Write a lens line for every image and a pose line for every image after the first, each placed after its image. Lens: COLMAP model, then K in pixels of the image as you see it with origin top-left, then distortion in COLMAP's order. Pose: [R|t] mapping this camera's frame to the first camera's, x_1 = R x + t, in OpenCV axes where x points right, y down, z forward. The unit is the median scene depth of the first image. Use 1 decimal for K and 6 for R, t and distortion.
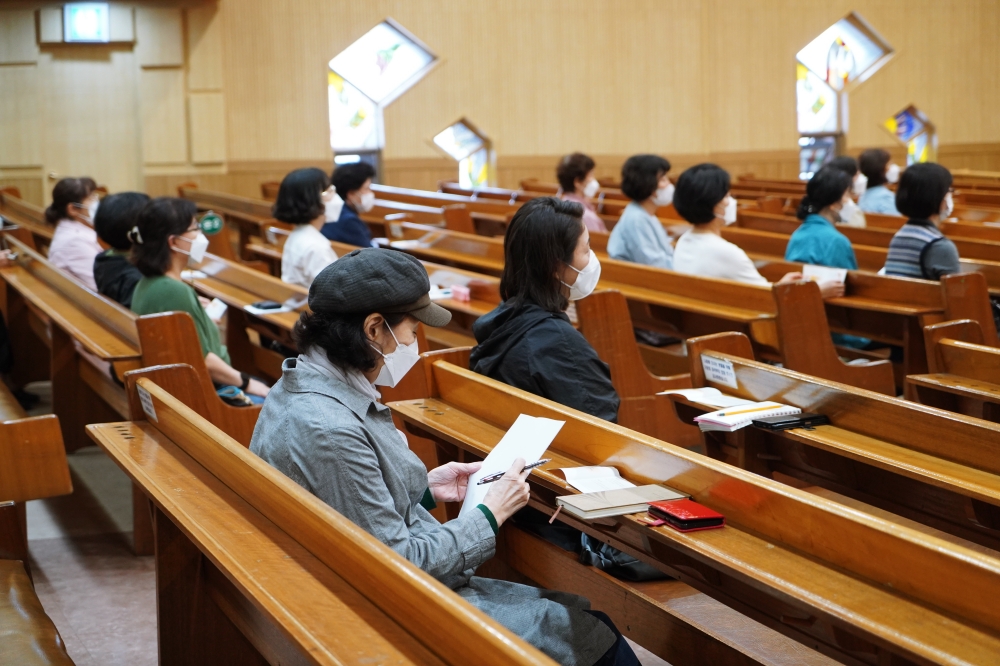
lens RADIAL K [[1989.7, 0, 500.0], [0, 1989.7, 333.0], [0, 0, 1]] dist [-0.014779, 0.315337]
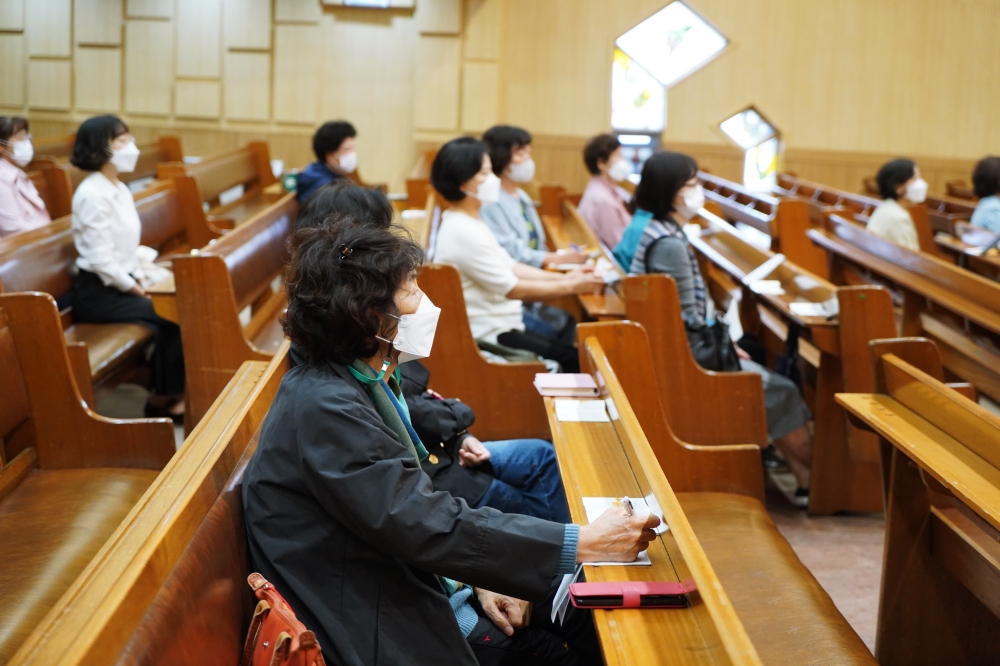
lens RADIAL K [[1989.7, 0, 500.0], [0, 1989.7, 333.0], [0, 0, 1]] dist [-0.014779, 0.315337]
pose [[0.958289, 0.096030, -0.269185, 0.144109], [-0.094584, 0.995347, 0.018369, -0.004701], [0.269697, 0.007857, 0.962913, 0.041331]]
